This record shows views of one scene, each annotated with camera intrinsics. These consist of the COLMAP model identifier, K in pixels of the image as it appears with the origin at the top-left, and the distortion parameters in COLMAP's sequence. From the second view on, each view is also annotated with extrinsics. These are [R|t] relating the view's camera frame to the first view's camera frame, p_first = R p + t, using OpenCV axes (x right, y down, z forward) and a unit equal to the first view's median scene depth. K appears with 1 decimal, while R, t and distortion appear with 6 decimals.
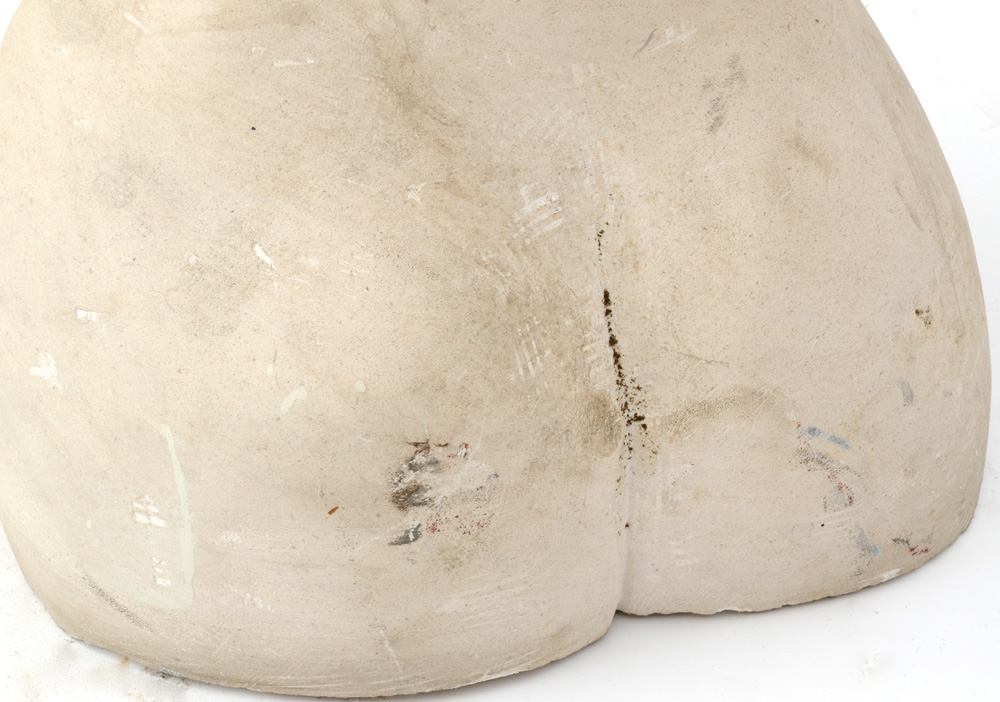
lens RADIAL K [[3961.5, 0, 531.5], [0, 3961.5, 380.8], [0, 0, 1]] dist [0.899165, 1.519229]
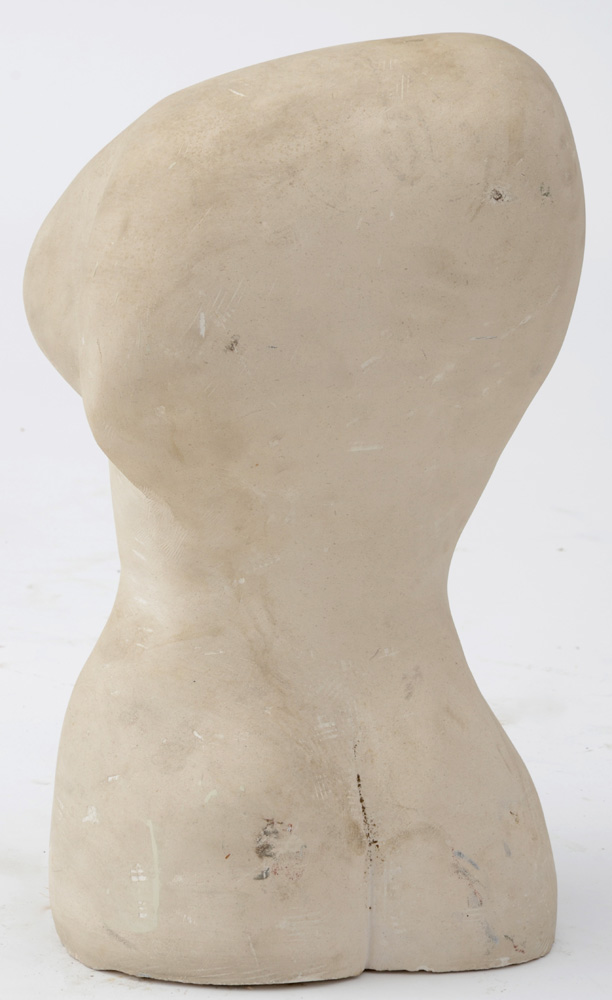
lens RADIAL K [[4607.8, 0, 306.0], [0, 4607.8, 500.0], [0, 0, 1]] dist [1.217459, 3.748258]
pose [[0.999958, -0.000355, -0.009208, 0.013971], [-0.003831, 0.892806, -0.450426, 0.958915], [0.008380, 0.450442, 0.892766, -1.260639]]
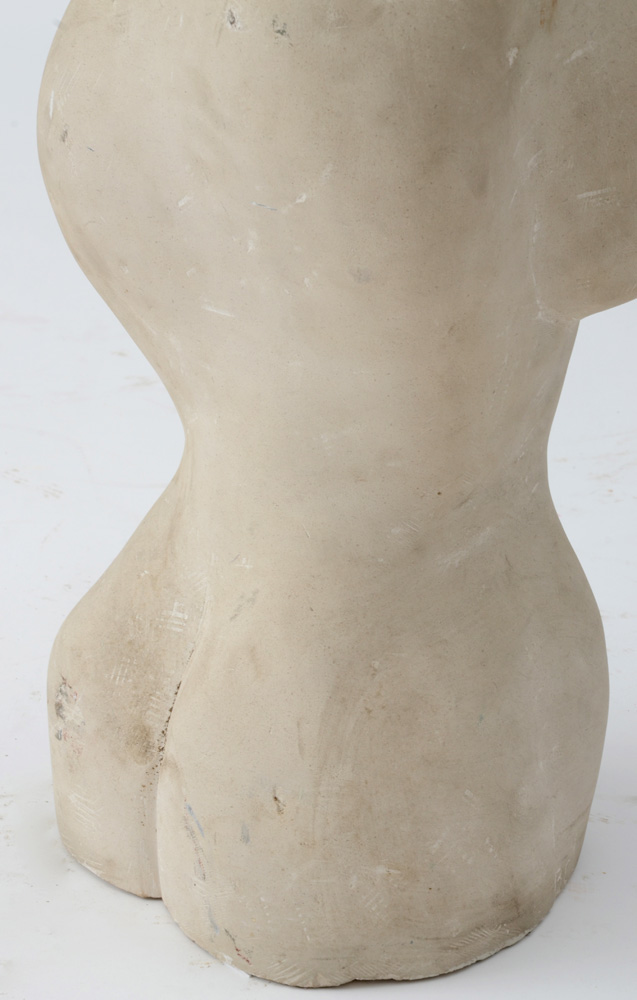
lens RADIAL K [[3386.4, 0, 317.0], [0, 3386.4, 533.9], [0, 0, 1]] dist [0.812957, 2.859202]
pose [[0.221071, 0.272696, -0.936357, 1.480032], [-0.630641, 0.772340, 0.076037, -0.233969], [0.743921, 0.573696, 0.342715, 0.481735]]
